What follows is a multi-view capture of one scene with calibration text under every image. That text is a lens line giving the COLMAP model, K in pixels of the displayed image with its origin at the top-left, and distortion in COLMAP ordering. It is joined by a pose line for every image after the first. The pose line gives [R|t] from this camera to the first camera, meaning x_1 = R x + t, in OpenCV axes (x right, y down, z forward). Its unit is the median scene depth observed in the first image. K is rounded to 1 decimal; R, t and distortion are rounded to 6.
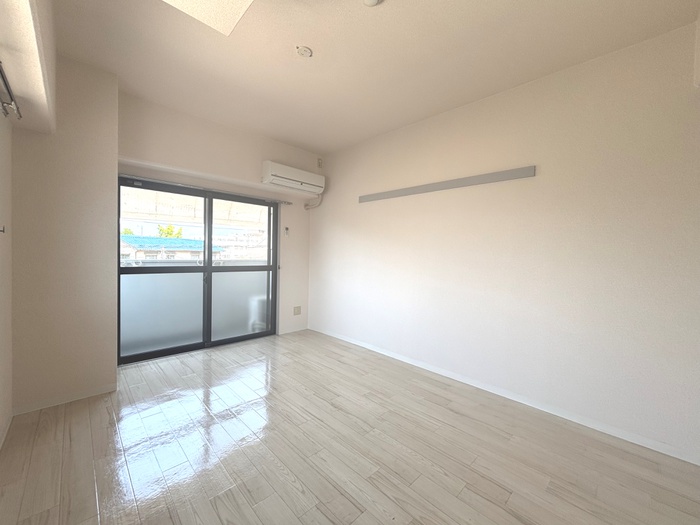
lens RADIAL K [[284.3, 0, 355.7], [0, 284.3, 258.1], [0, 0, 1]] dist [0.002186, 0.000864]
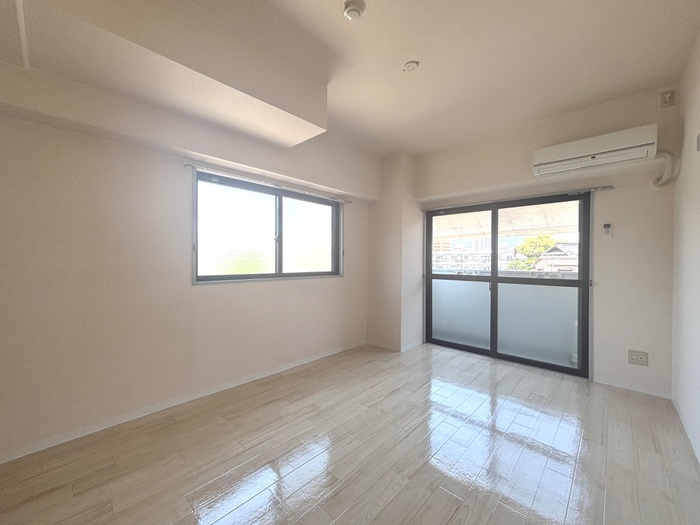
lens RADIAL K [[284.3, 0, 352.3], [0, 284.3, 261.1], [0, 0, 1]] dist [0.002186, 0.000864]
pose [[0.060308, -0.020399, -0.997971, 0.512664], [-0.018034, 0.999606, -0.021523, 0.005114], [0.998017, 0.019295, 0.059917, 0.479376]]
